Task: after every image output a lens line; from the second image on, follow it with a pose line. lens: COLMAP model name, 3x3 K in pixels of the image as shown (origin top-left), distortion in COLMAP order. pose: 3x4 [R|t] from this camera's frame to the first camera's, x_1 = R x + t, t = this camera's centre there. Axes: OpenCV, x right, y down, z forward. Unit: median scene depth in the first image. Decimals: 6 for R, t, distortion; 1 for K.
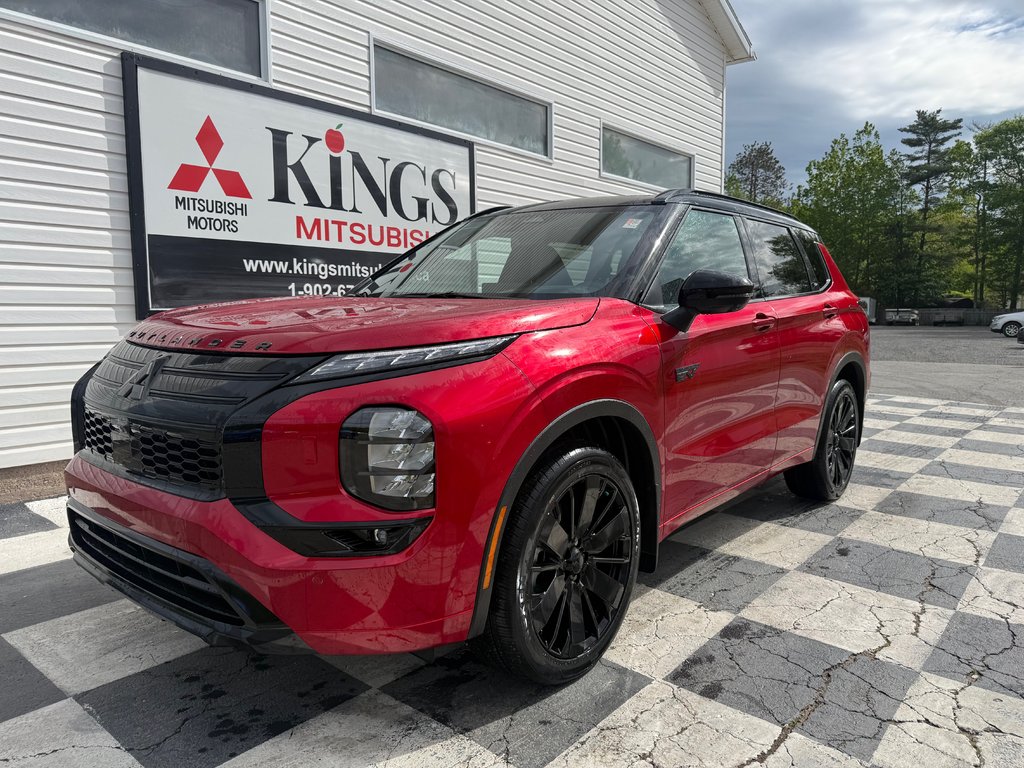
lens RADIAL K [[725.6, 0, 516.4], [0, 725.6, 381.6], [0, 0, 1]] dist [0.031741, -0.037056]
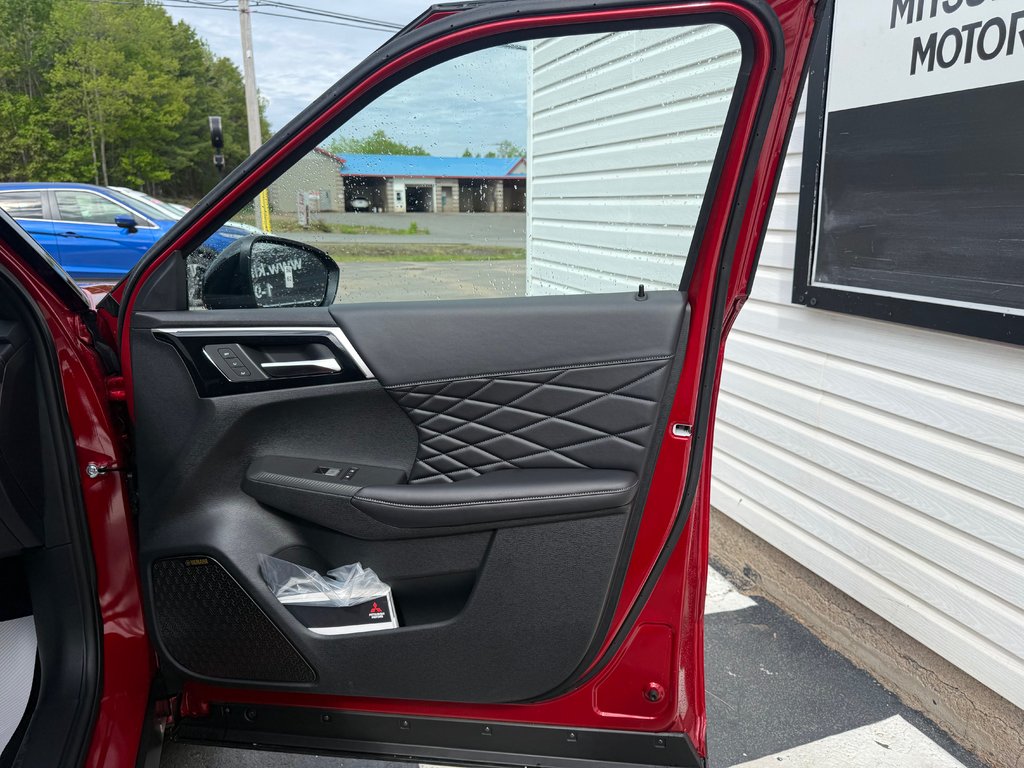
lens RADIAL K [[725.6, 0, 520.6], [0, 725.6, 379.4], [0, 0, 1]] dist [0.031741, -0.037056]
pose [[-0.510049, 0.206633, -0.834957, -0.009904], [-0.075421, 0.956233, 0.282718, -0.136729], [0.856833, 0.207173, -0.472141, 0.929598]]
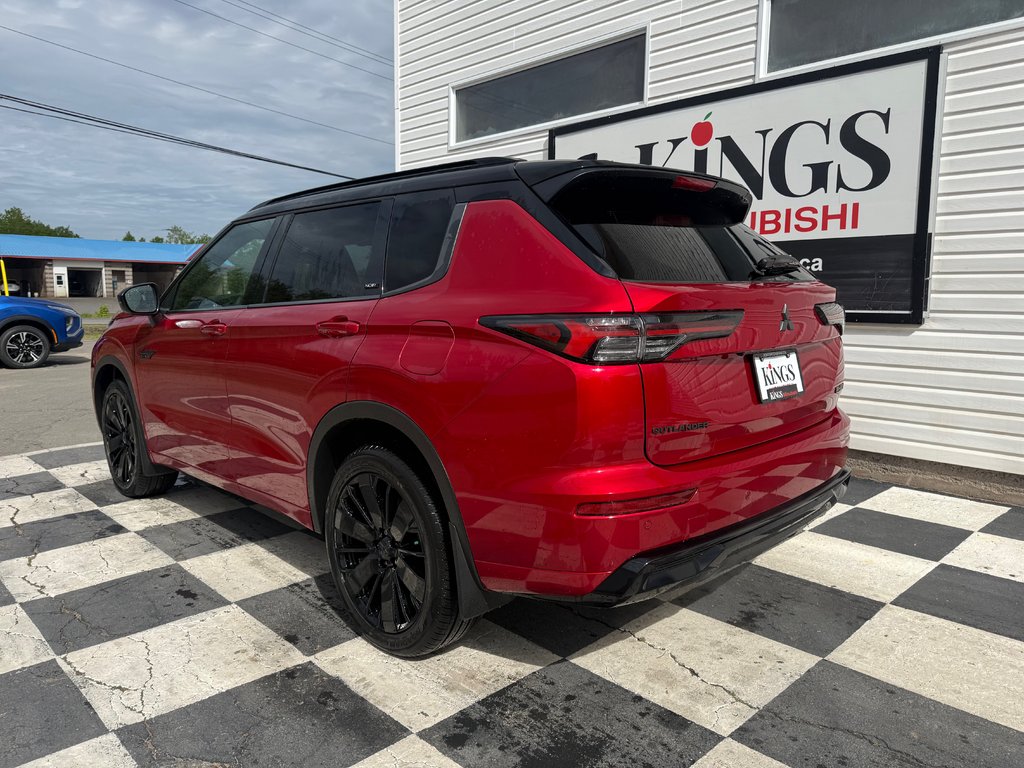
lens RADIAL K [[725.6, 0, 516.4], [0, 725.6, 376.6], [0, 0, 1]] dist [0.031741, -0.037056]
pose [[-0.103380, 0.114432, -0.988037, 0.805385], [-0.101035, 0.987013, 0.124885, -0.114607], [0.989497, 0.112737, -0.090475, 0.929965]]
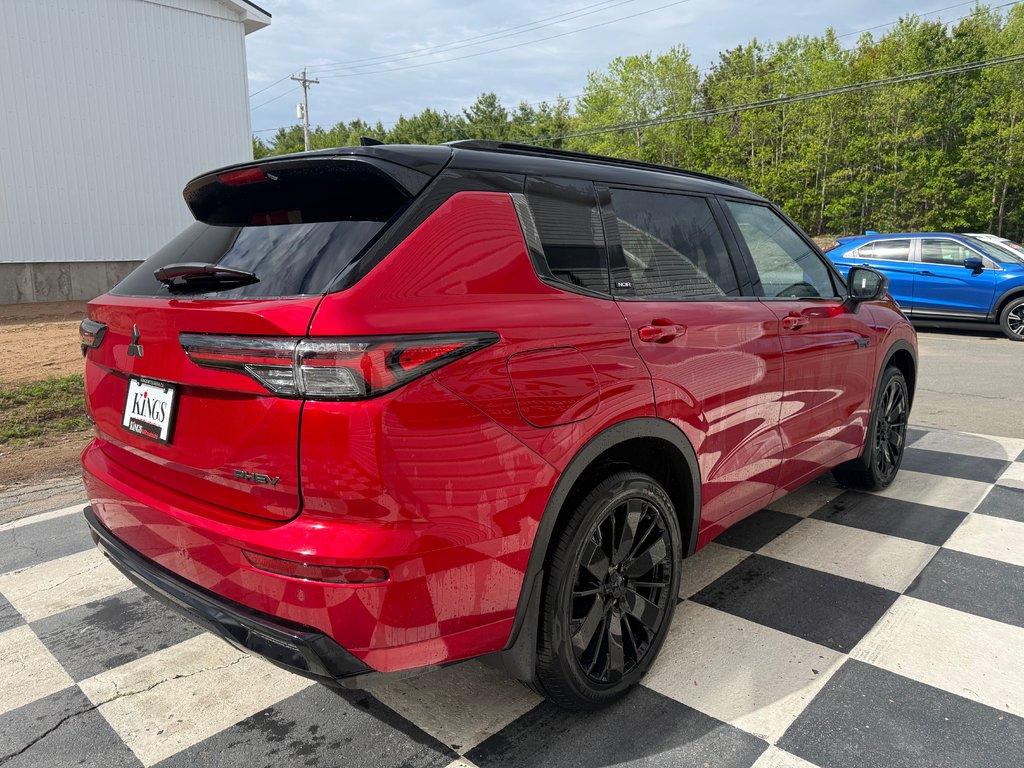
lens RADIAL K [[725.6, 0, 506.9], [0, 725.6, 381.7], [0, 0, 1]] dist [0.031741, -0.037056]
pose [[-0.998181, -0.000921, 0.060281, 0.138382], [0.015292, 0.963314, 0.267939, -0.187684], [-0.058316, 0.268374, -0.961548, 1.398126]]
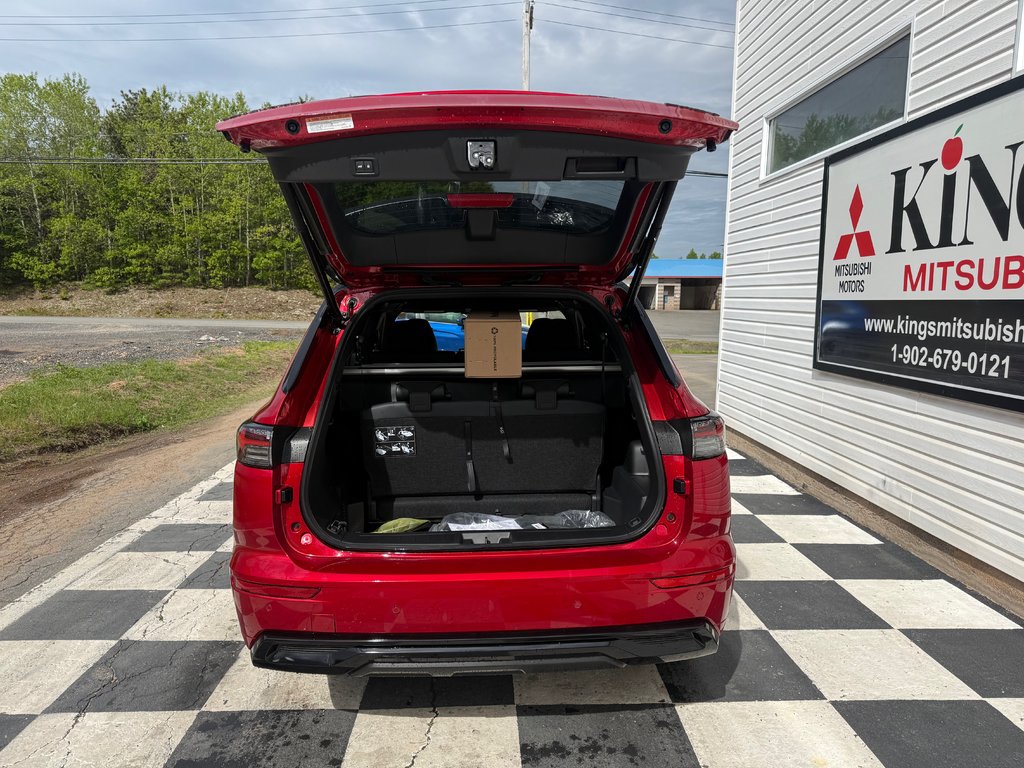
lens RADIAL K [[725.6, 0, 508.1], [0, 725.6, 384.9], [0, 0, 1]] dist [0.031741, -0.037056]
pose [[-0.750308, 0.073690, -0.656968, 0.611627], [-0.069799, 0.979383, 0.189571, -0.222384], [0.657393, 0.188092, -0.729695, 1.355344]]
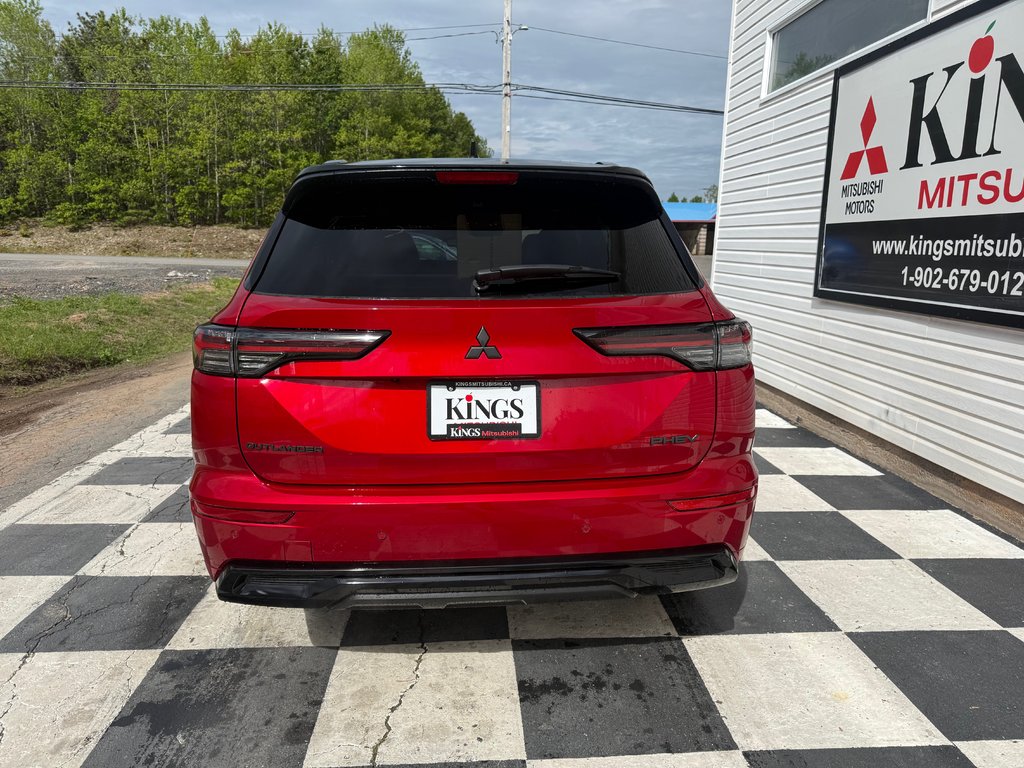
lens RADIAL K [[725.6, 0, 512.7], [0, 725.6, 385.0], [0, 0, 1]] dist [0.031741, -0.037056]
pose [[-0.726488, 0.120295, -0.676568, 0.585522], [-0.082082, 0.962319, 0.259240, -0.185572], [0.682260, 0.243869, -0.689239, 1.311815]]
